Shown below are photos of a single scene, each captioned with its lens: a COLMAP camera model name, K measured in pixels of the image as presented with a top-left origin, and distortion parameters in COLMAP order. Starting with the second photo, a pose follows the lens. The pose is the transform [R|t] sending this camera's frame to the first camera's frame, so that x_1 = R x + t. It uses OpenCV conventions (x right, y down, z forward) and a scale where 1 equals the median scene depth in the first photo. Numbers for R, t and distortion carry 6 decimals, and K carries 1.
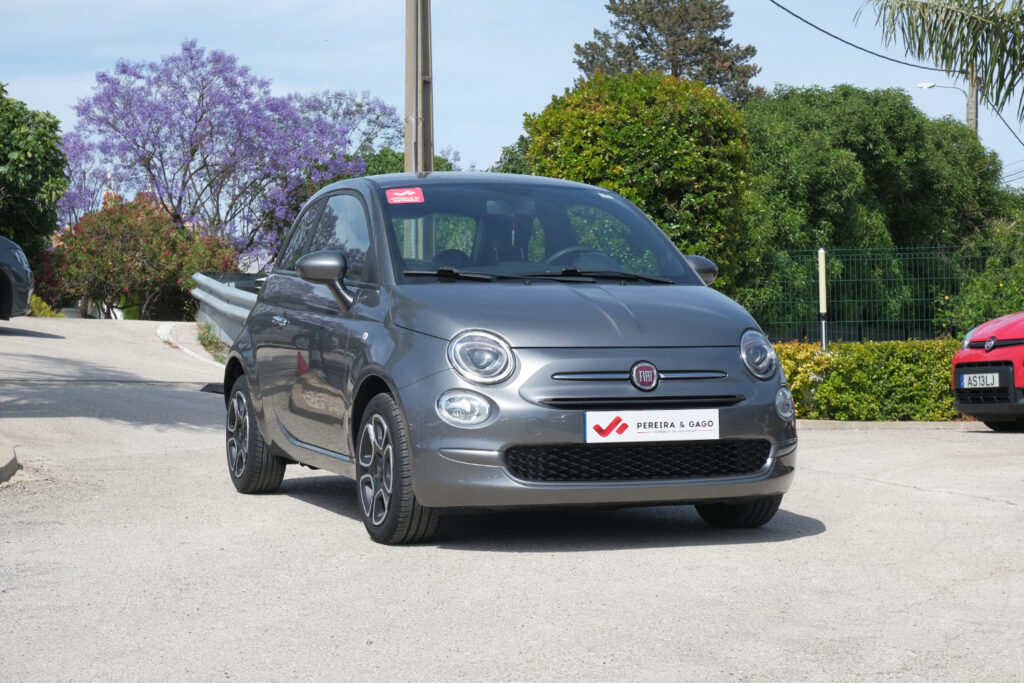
lens RADIAL K [[2013.5, 0, 492.4], [0, 2013.5, 285.0], [0, 0, 1]] dist [-0.031654, -0.100728]
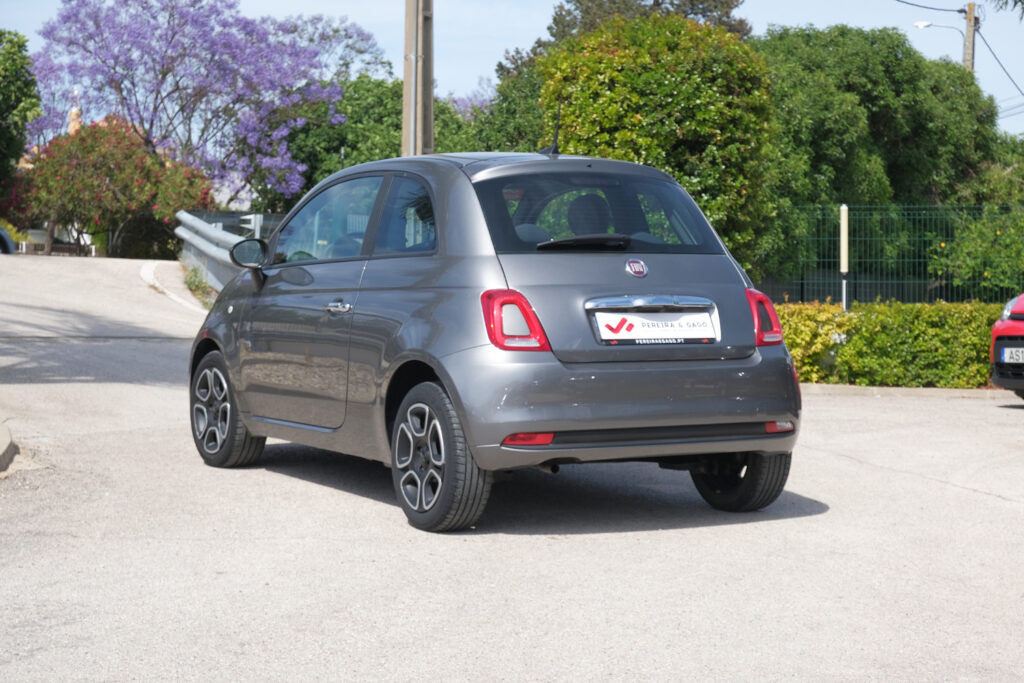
lens RADIAL K [[2019.2, 0, 512.0], [0, 2019.2, 341.5], [0, 0, 1]] dist [-0.062781, 0.228204]
pose [[0.999503, 0.016303, 0.026970, -0.015980], [-0.018017, 0.997749, 0.064593, -0.010274], [-0.025856, -0.065047, 0.997547, 0.036972]]
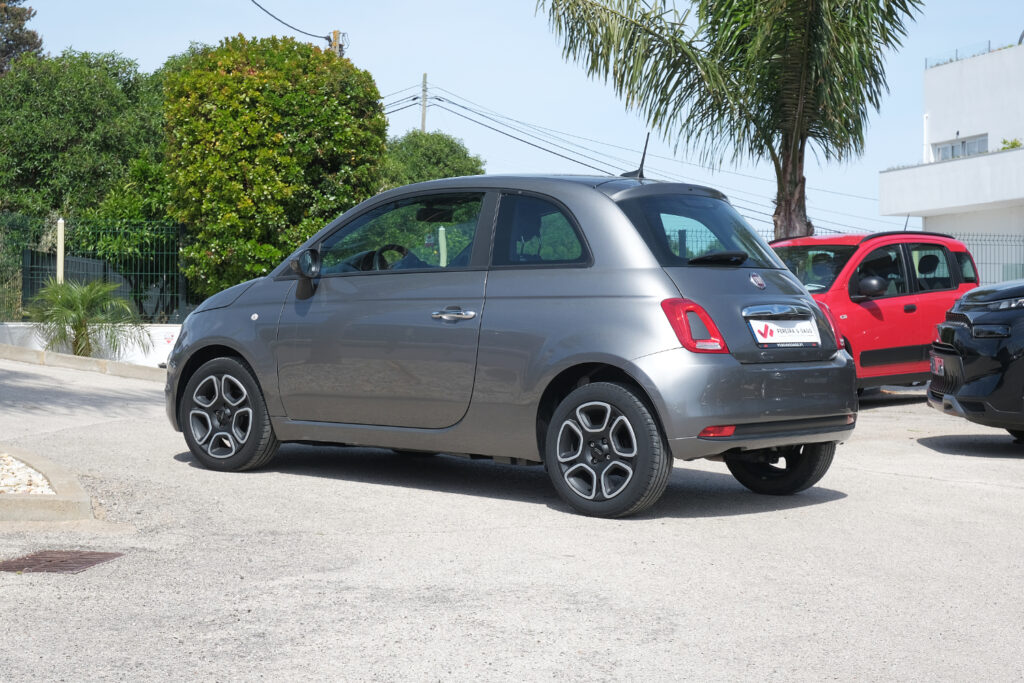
lens RADIAL K [[2019.2, 0, 512.0], [0, 2019.2, 341.5], [0, 0, 1]] dist [-0.062781, 0.228204]
pose [[0.917252, 0.016438, 0.397968, -0.174583], [-0.037541, 0.998268, 0.045294, -0.005474], [-0.396534, -0.056486, 0.916281, 0.039540]]
